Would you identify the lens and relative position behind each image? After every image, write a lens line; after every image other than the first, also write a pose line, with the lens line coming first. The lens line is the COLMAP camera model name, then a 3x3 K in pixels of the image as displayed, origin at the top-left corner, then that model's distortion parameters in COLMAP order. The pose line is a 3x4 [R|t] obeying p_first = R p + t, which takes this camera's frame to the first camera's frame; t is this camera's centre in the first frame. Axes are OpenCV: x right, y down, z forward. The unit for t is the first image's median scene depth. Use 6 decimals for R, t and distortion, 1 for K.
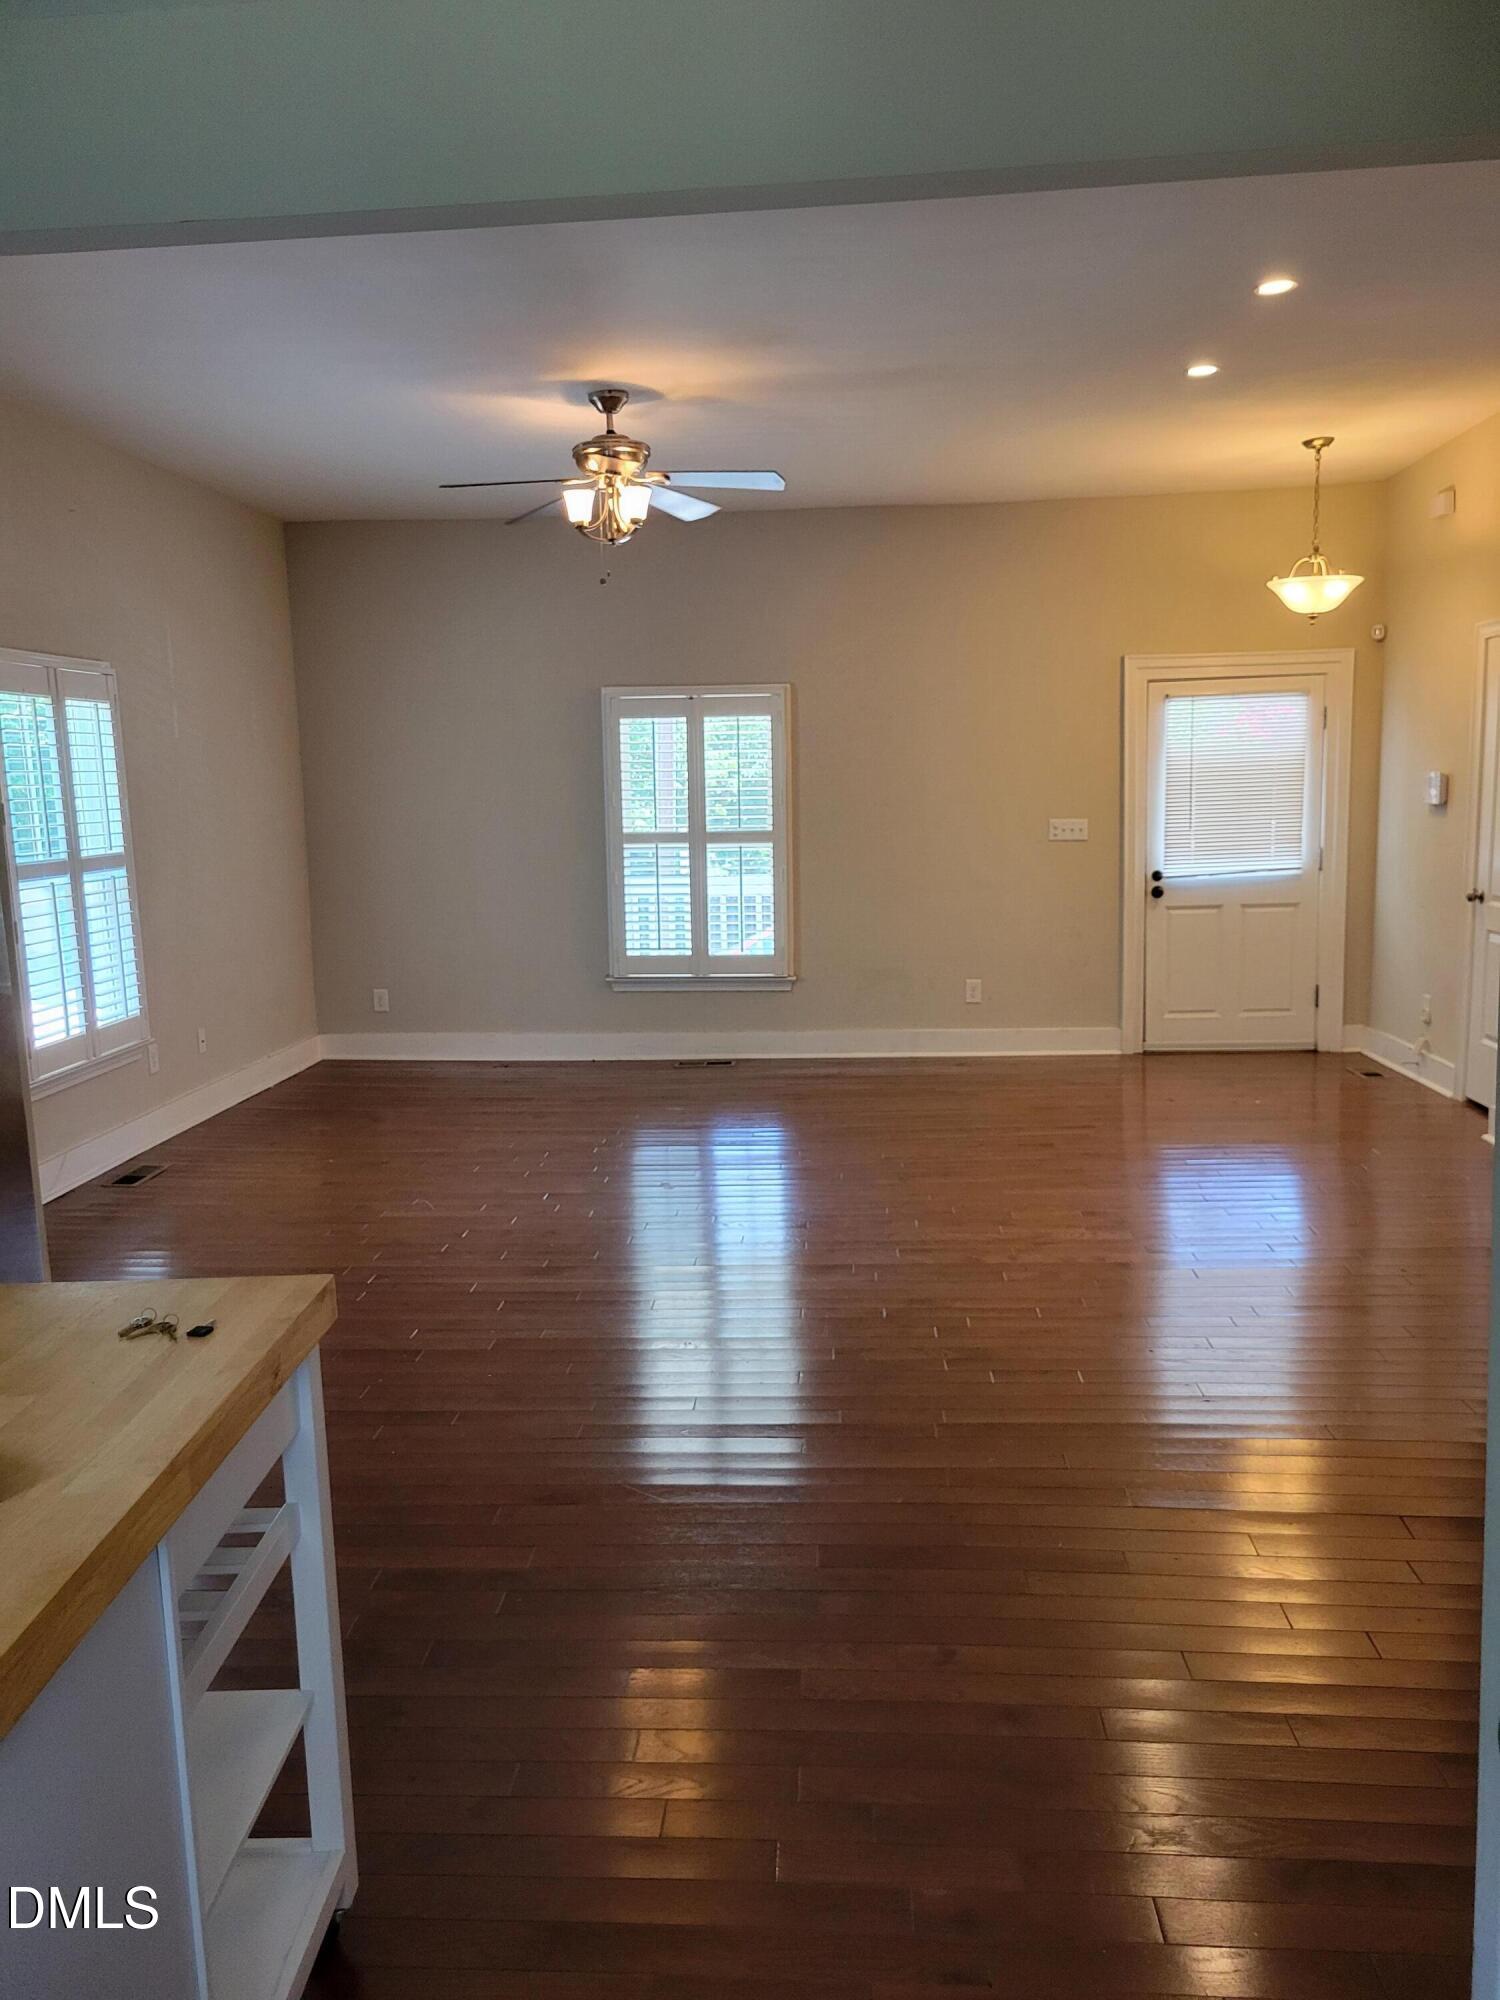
lens RADIAL K [[1483.6, 0, 739.9], [0, 1483.6, 996.1], [0, 0, 1]] dist [0.026748, -0.028623]
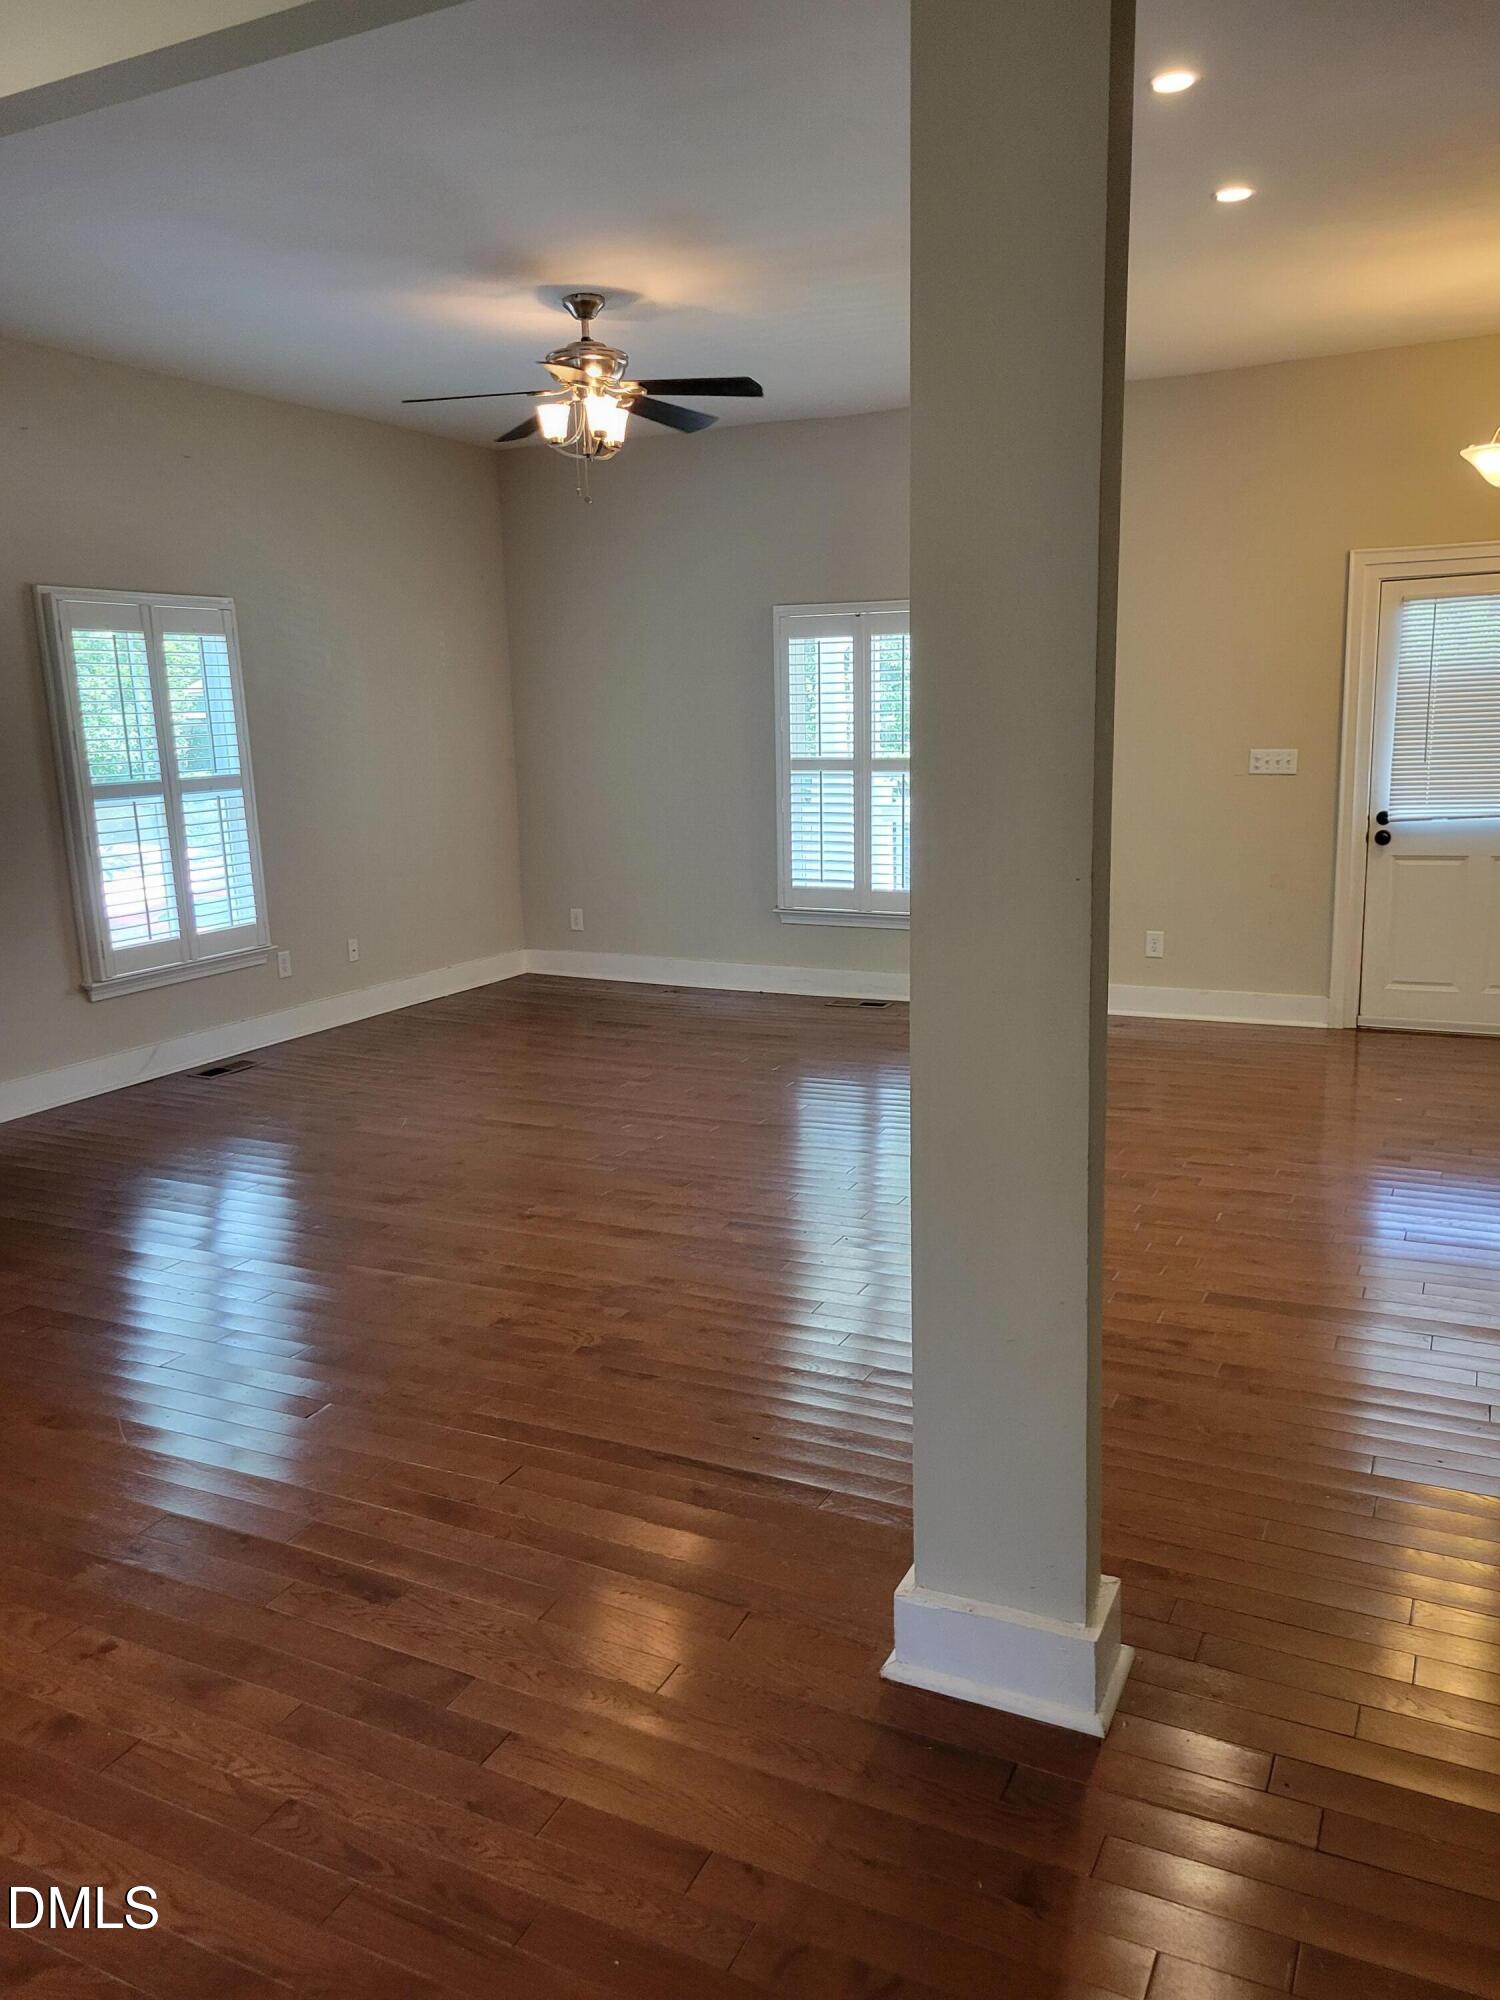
lens RADIAL K [[1483.6, 0, 758.4], [0, 1483.6, 1010.5], [0, 0, 1]] dist [0.026748, -0.028623]
pose [[0.927945, 0.073918, -0.365315, 0.268661], [-0.049378, 0.995878, 0.076081, -0.019734], [0.369433, -0.052560, 0.927770, 0.090312]]
